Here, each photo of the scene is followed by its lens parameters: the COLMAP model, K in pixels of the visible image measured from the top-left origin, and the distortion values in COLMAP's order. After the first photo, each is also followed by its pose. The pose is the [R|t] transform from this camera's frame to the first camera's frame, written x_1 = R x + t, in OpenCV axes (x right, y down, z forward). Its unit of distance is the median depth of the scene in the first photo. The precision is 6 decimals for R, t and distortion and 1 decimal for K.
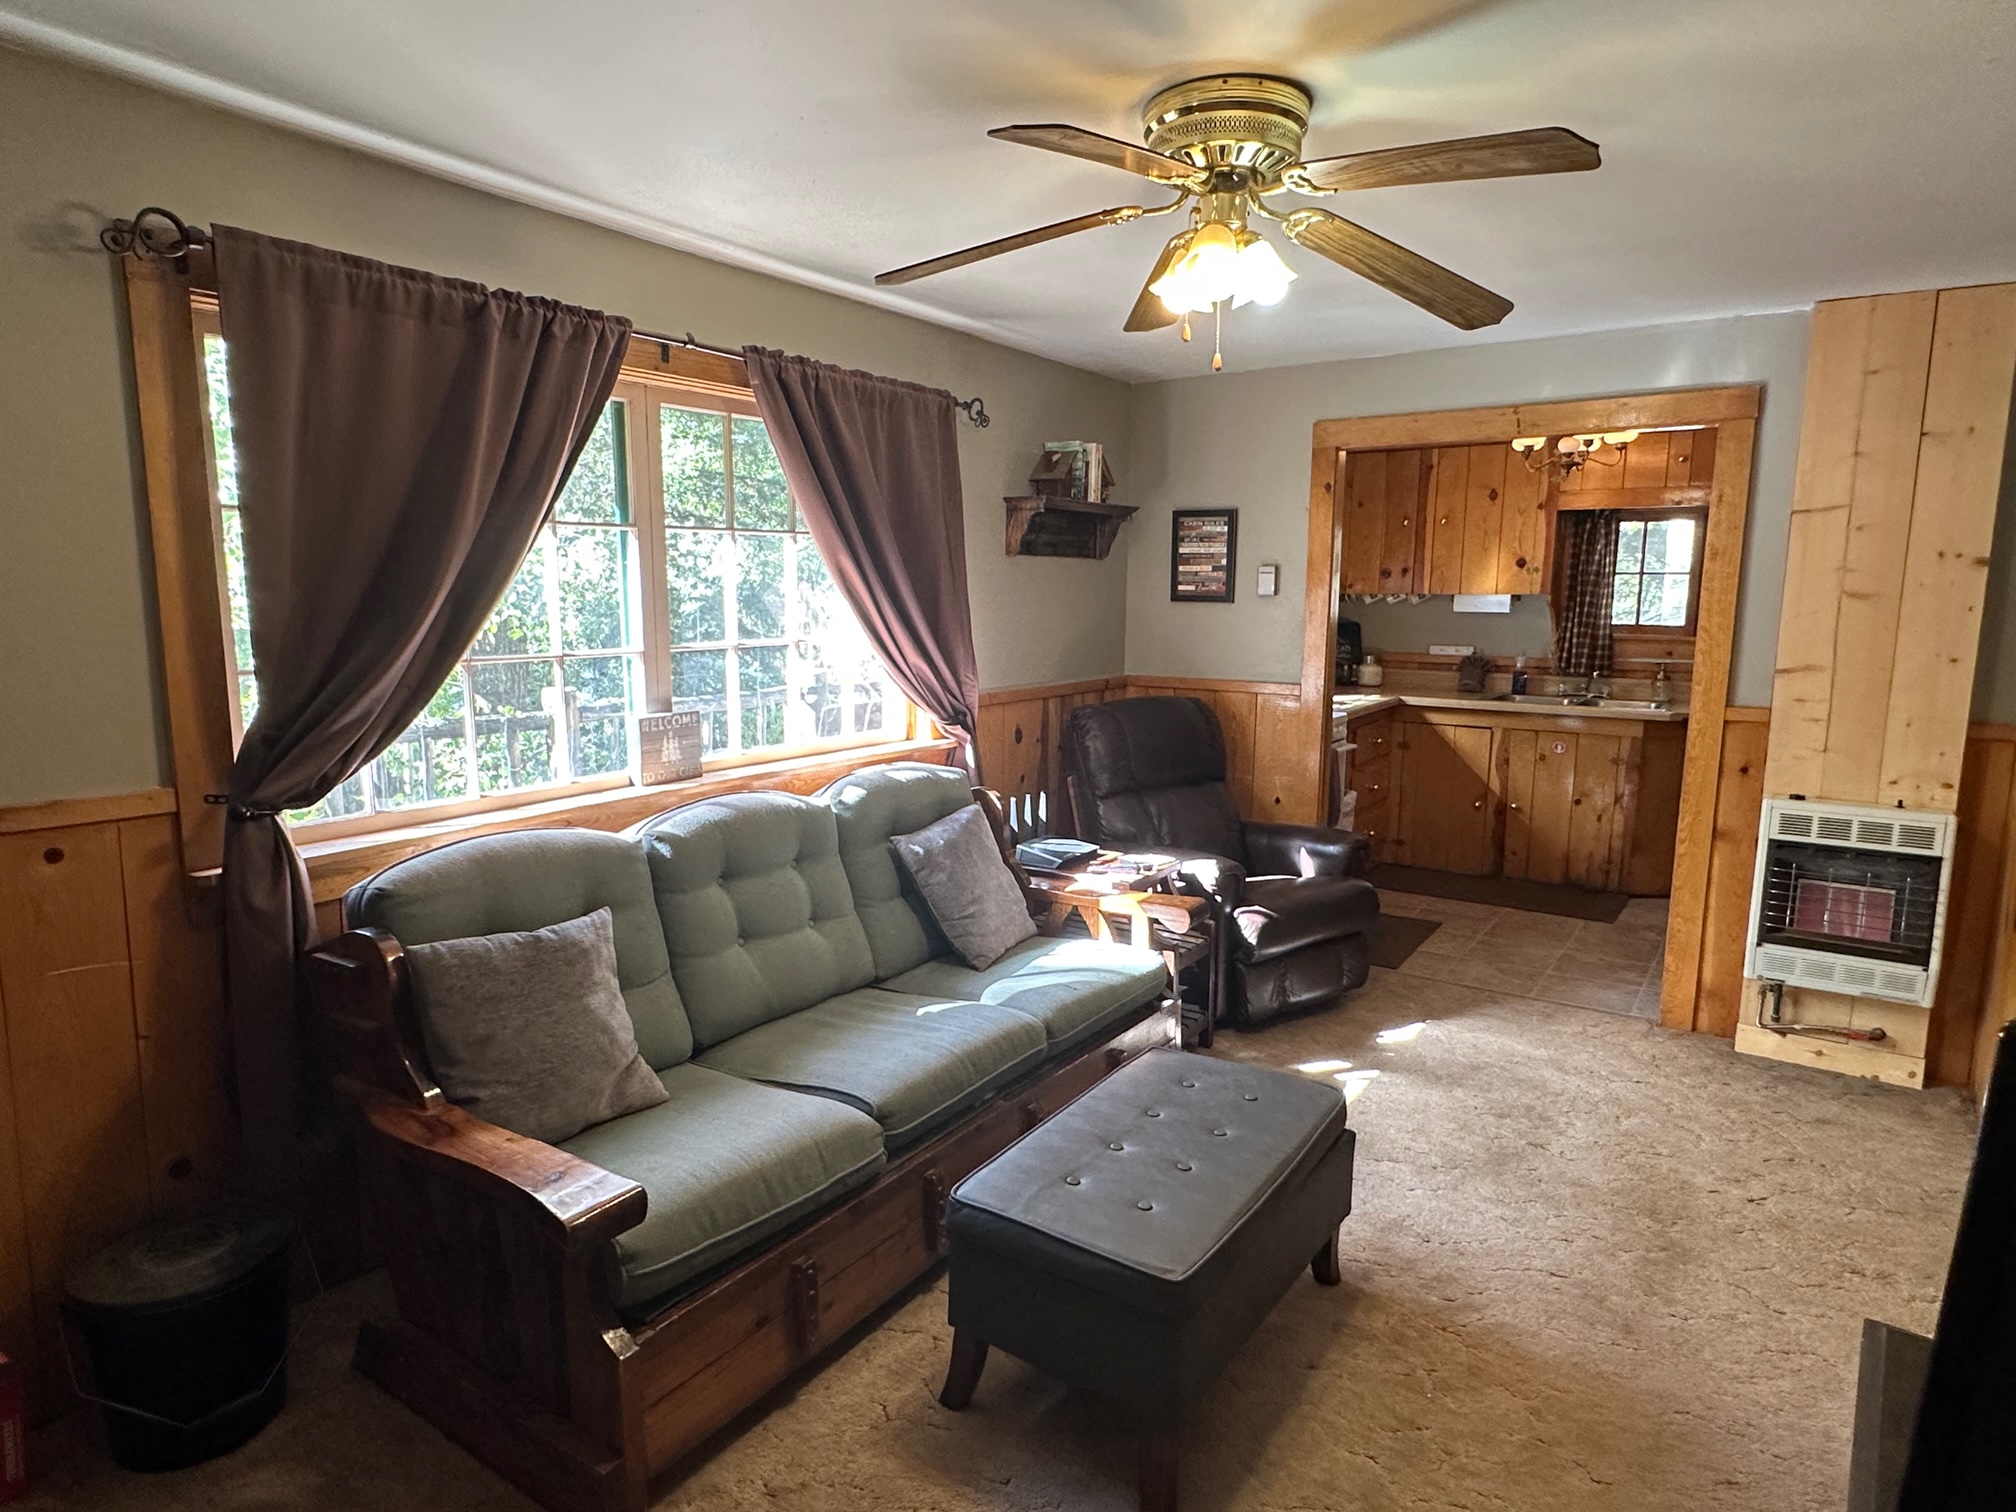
lens RADIAL K [[1165.2, 0, 1002.0], [0, 1165.2, 763.1], [0, 0, 1]] dist [0.003959, -0.002083]
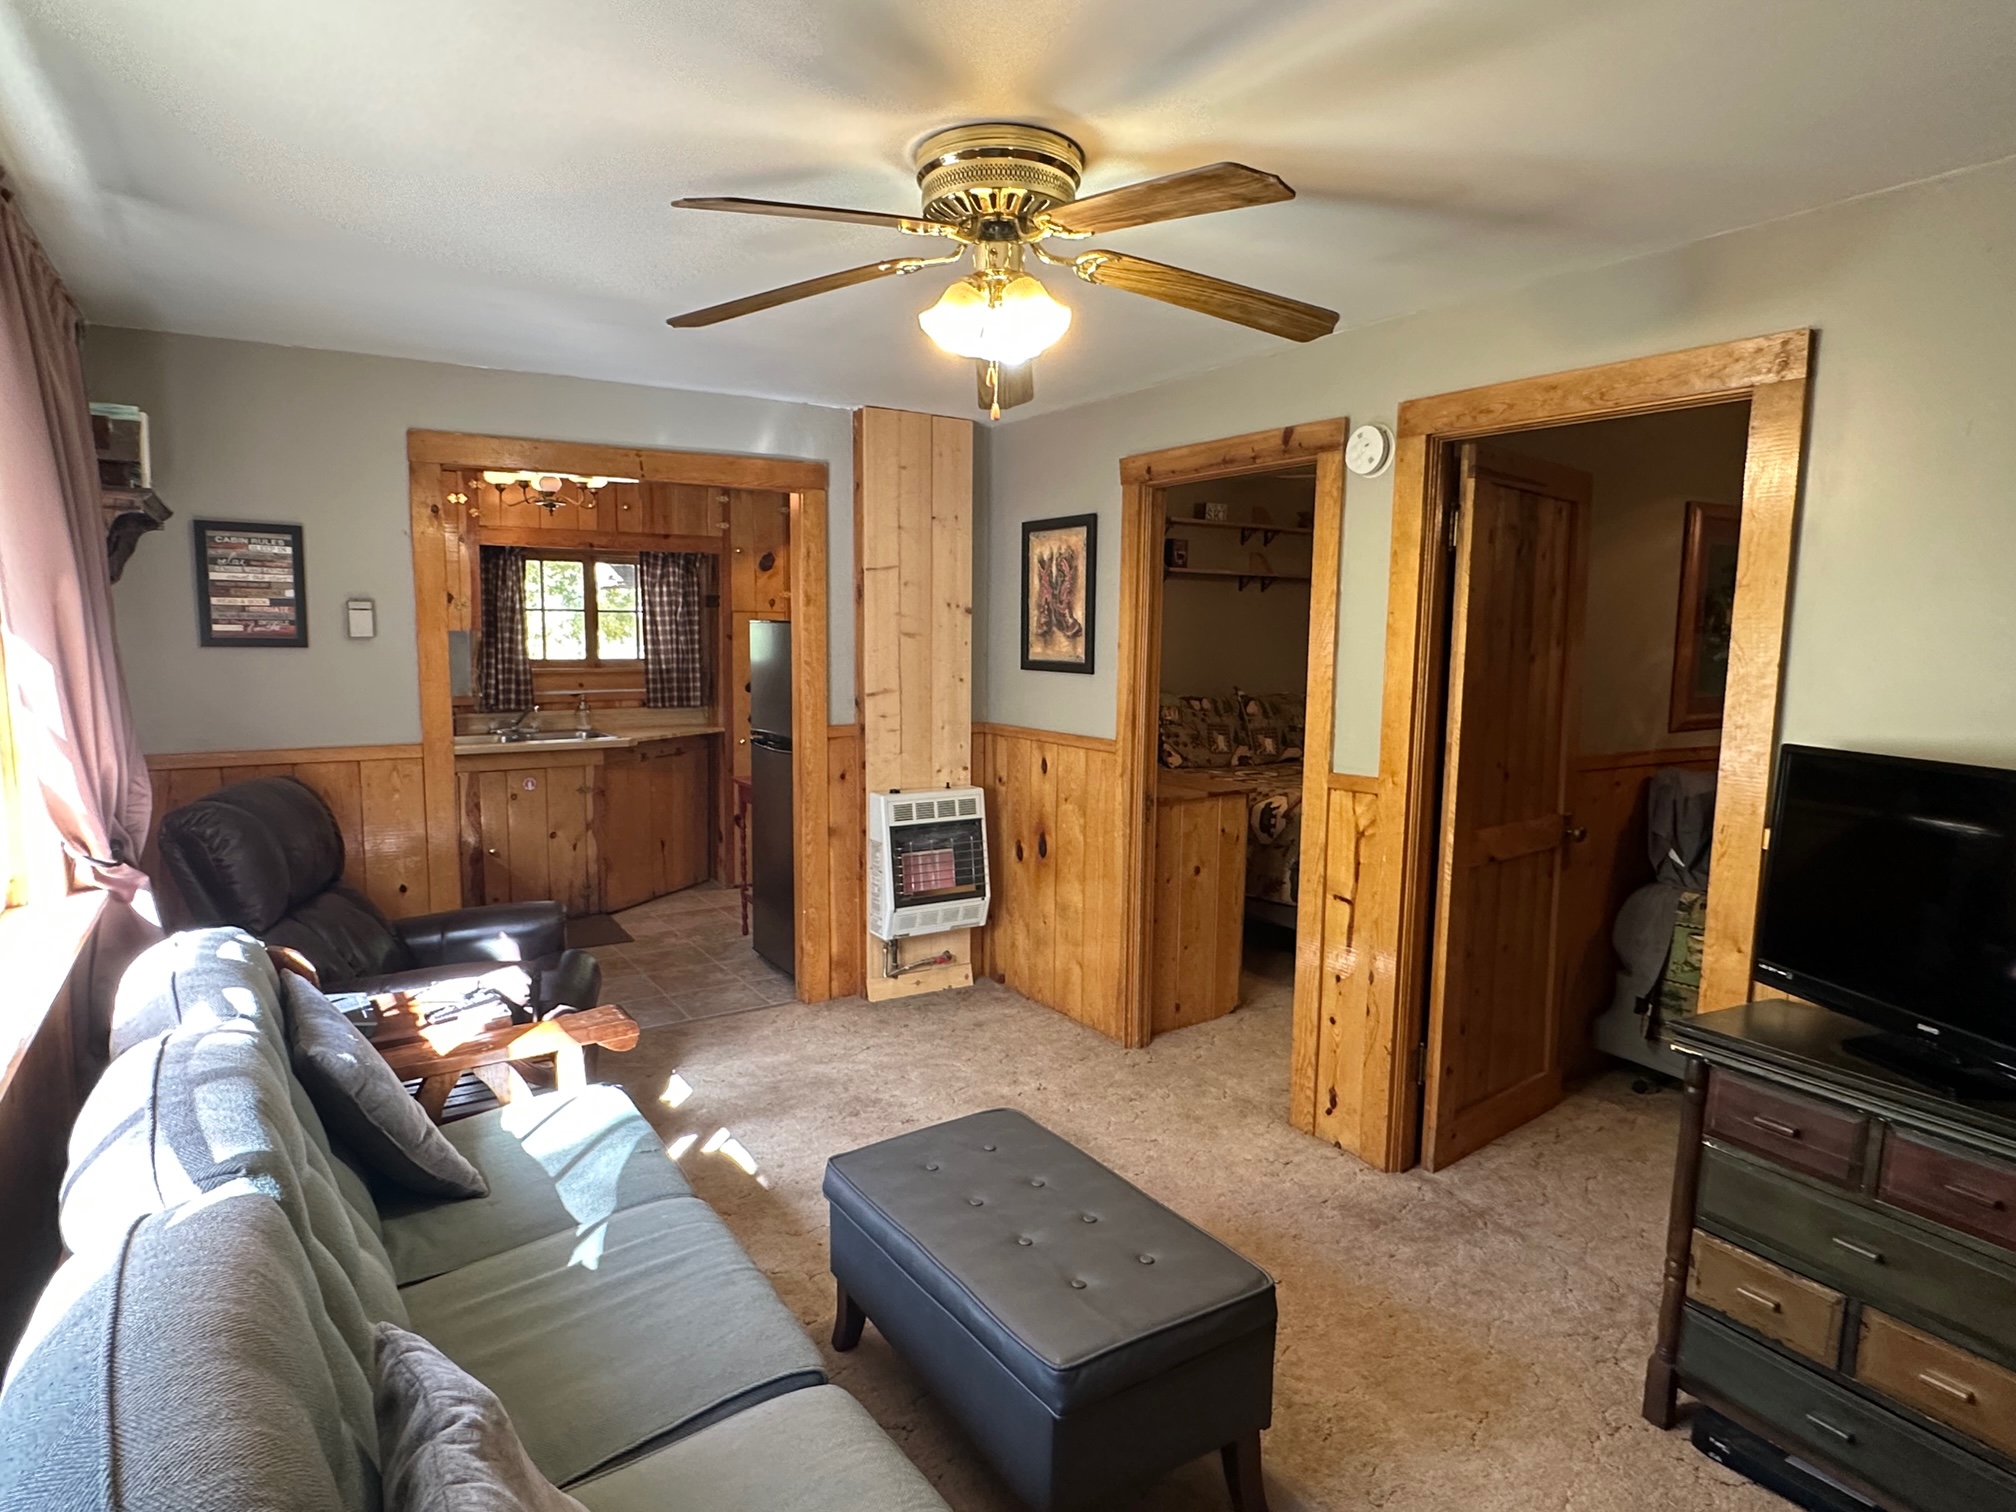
lens RADIAL K [[1165.2, 0, 1003.3], [0, 1165.2, 771.9], [0, 0, 1]] dist [0.003959, -0.002083]
pose [[0.390688, -0.118181, 0.912905, -0.327256], [0.131643, 0.988704, 0.071655, -0.050741], [-0.911061, 0.092183, 0.401833, 0.278839]]
